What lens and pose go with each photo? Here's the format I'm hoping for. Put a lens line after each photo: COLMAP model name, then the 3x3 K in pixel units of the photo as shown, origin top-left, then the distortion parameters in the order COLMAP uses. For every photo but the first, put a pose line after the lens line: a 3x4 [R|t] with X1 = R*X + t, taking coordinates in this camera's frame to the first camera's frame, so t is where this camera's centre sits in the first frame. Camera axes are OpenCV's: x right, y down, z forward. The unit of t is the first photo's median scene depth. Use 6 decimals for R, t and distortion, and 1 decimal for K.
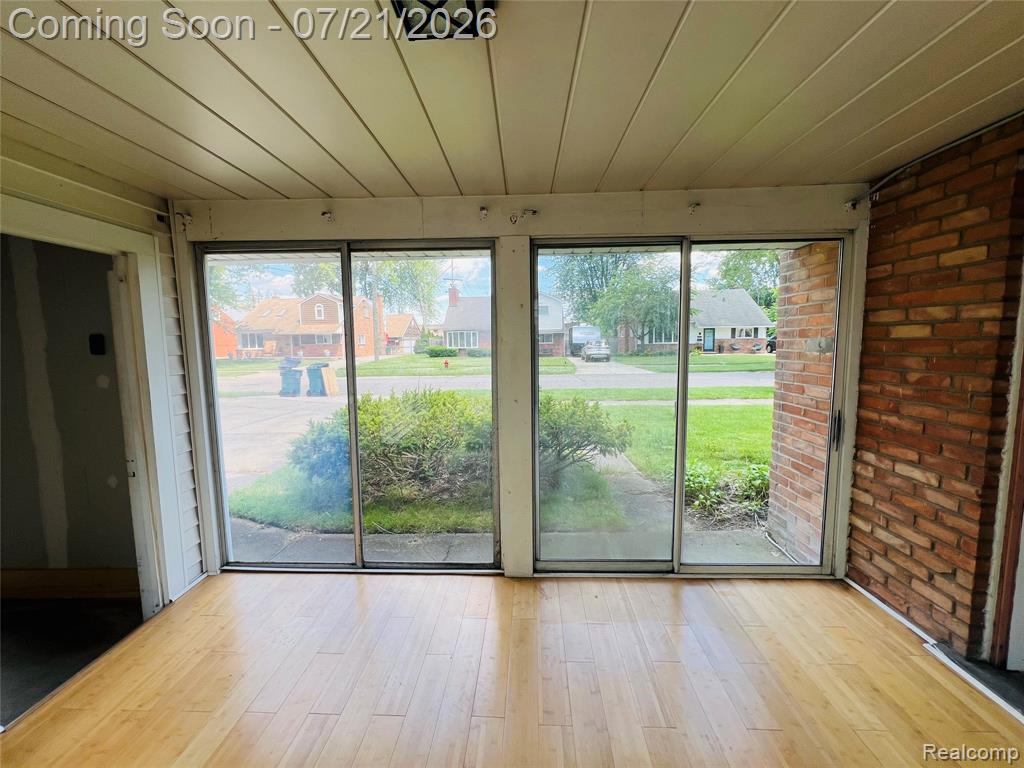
lens RADIAL K [[415.4, 0, 512.2], [0, 415.4, 382.7], [0, 0, 1]] dist [-0.000439, 0.000002]
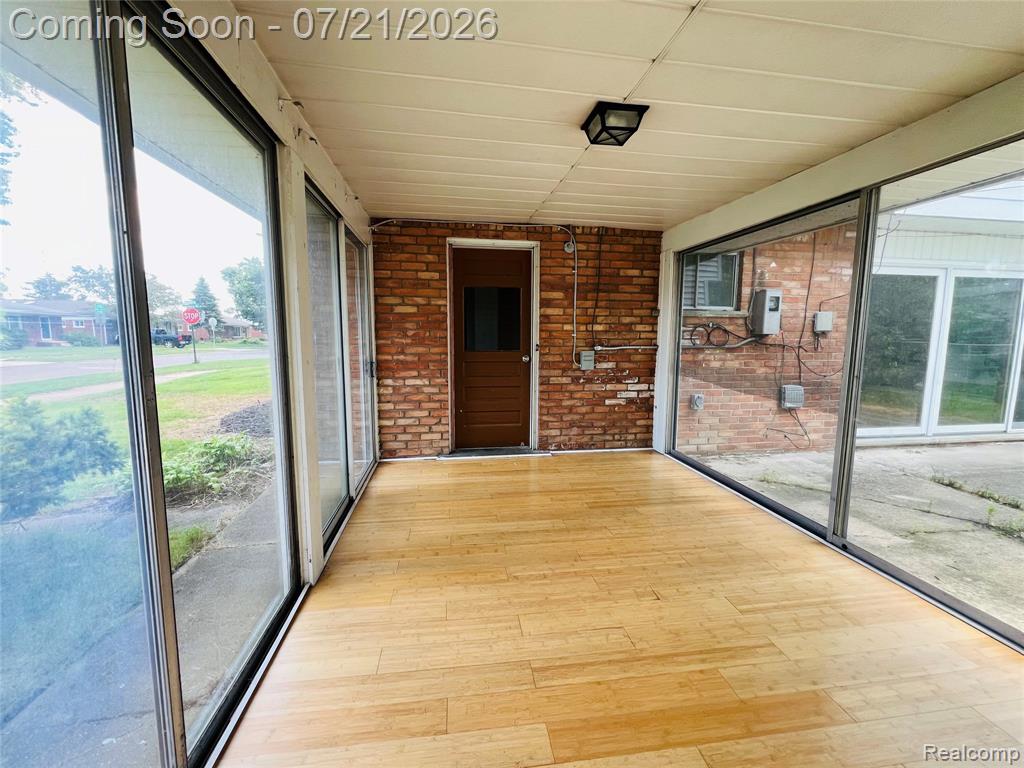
lens RADIAL K [[415.4, 0, 509.4], [0, 415.4, 381.3], [0, 0, 1]] dist [-0.000439, 0.000002]
pose [[-0.182197, -0.100809, 0.978081, -0.994816], [0.097444, 0.987982, 0.119981, 0.020399], [-0.978422, 0.117168, -0.170184, 0.864137]]
